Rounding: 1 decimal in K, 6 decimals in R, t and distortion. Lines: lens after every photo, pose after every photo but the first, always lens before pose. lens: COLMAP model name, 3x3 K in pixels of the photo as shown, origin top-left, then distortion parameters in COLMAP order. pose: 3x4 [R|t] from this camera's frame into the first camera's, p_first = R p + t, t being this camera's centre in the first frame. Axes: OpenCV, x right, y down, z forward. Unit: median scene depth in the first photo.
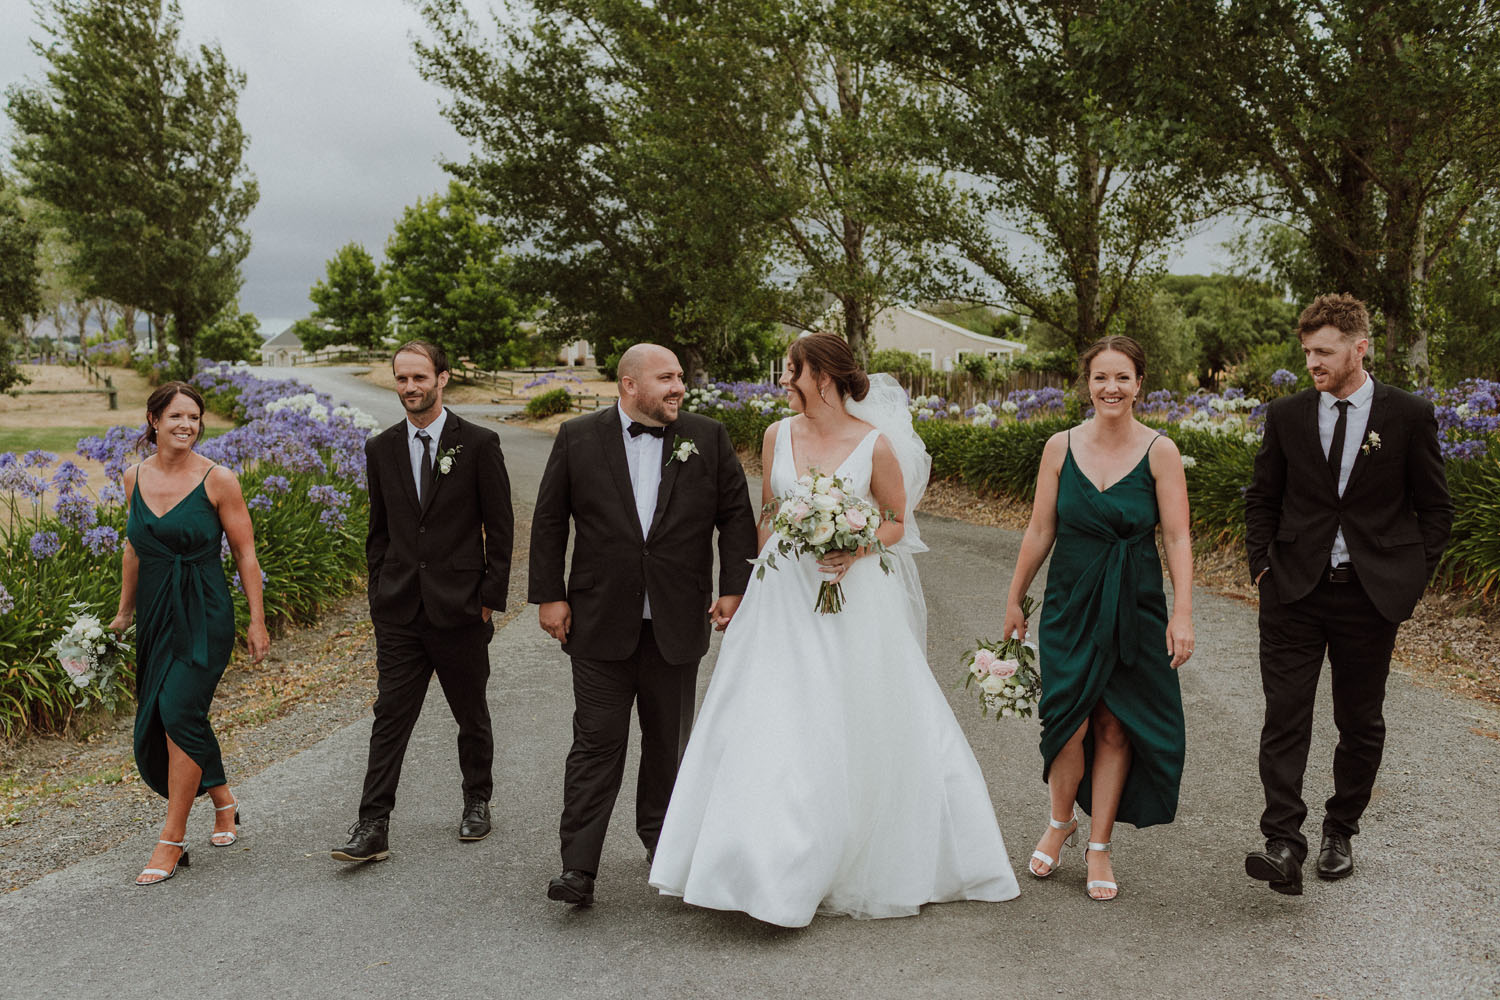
lens RADIAL K [[1999.2, 0, 781.0], [0, 1999.2, 498.5], [0, 0, 1]] dist [0.017808, 0.006611]
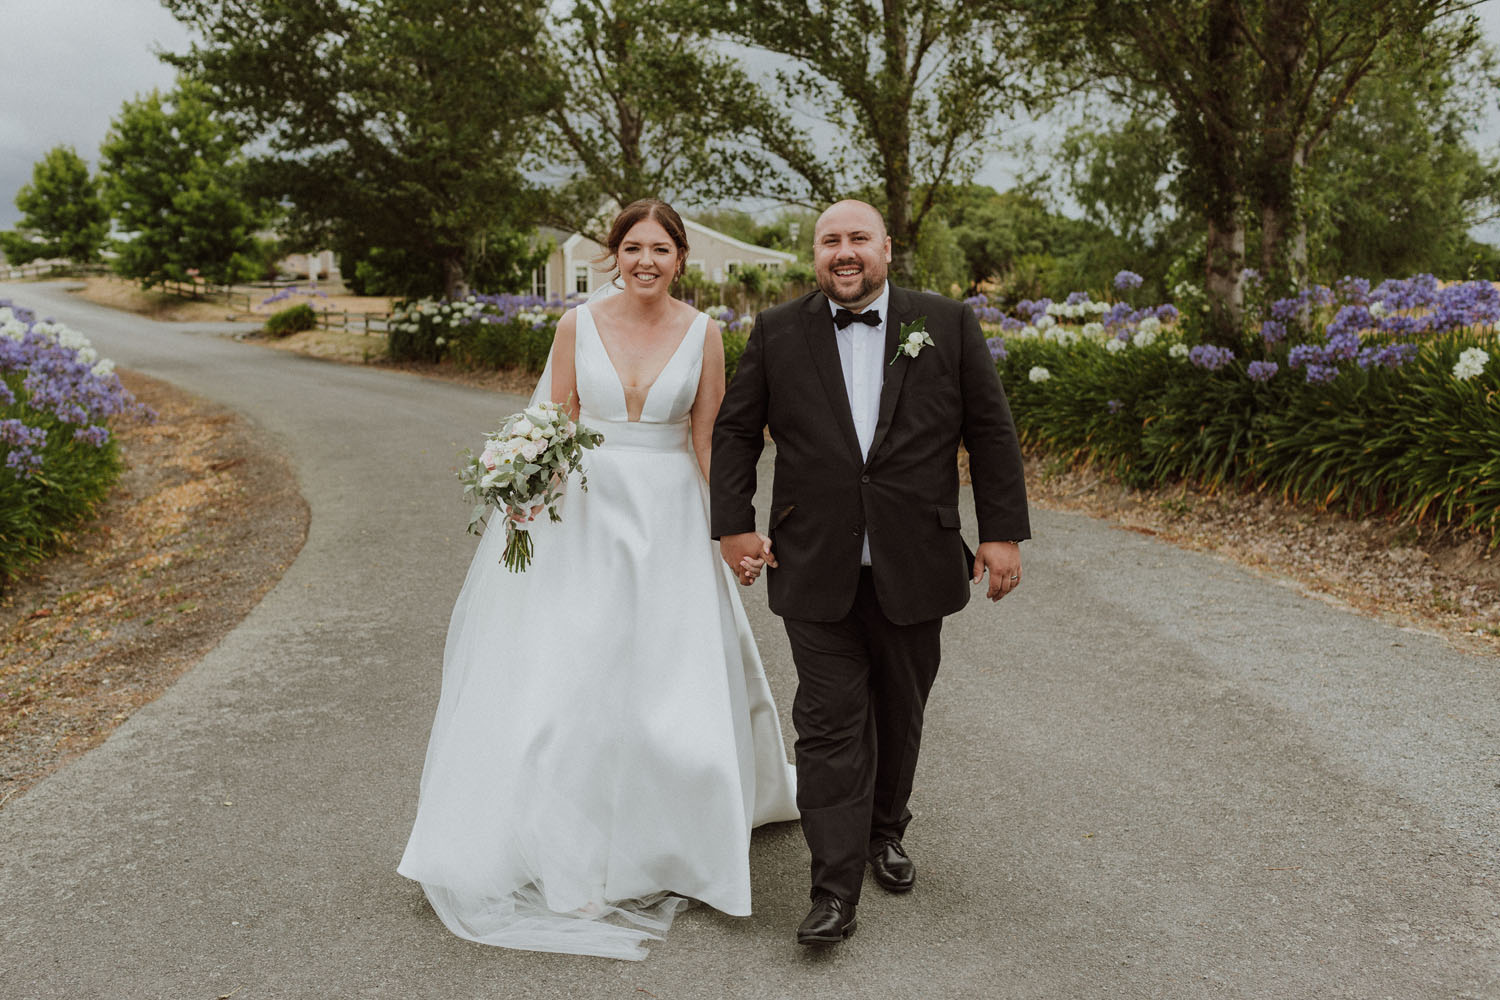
lens RADIAL K [[1791.2, 0, 795.0], [0, 1791.2, 518.1], [0, 0, 1]] dist [0.001789, 0.018330]
pose [[0.986598, -0.027359, 0.160861, -0.023977], [0.017704, 0.997972, 0.061145, -0.003289], [-0.162208, -0.057478, 0.985081, 0.155092]]
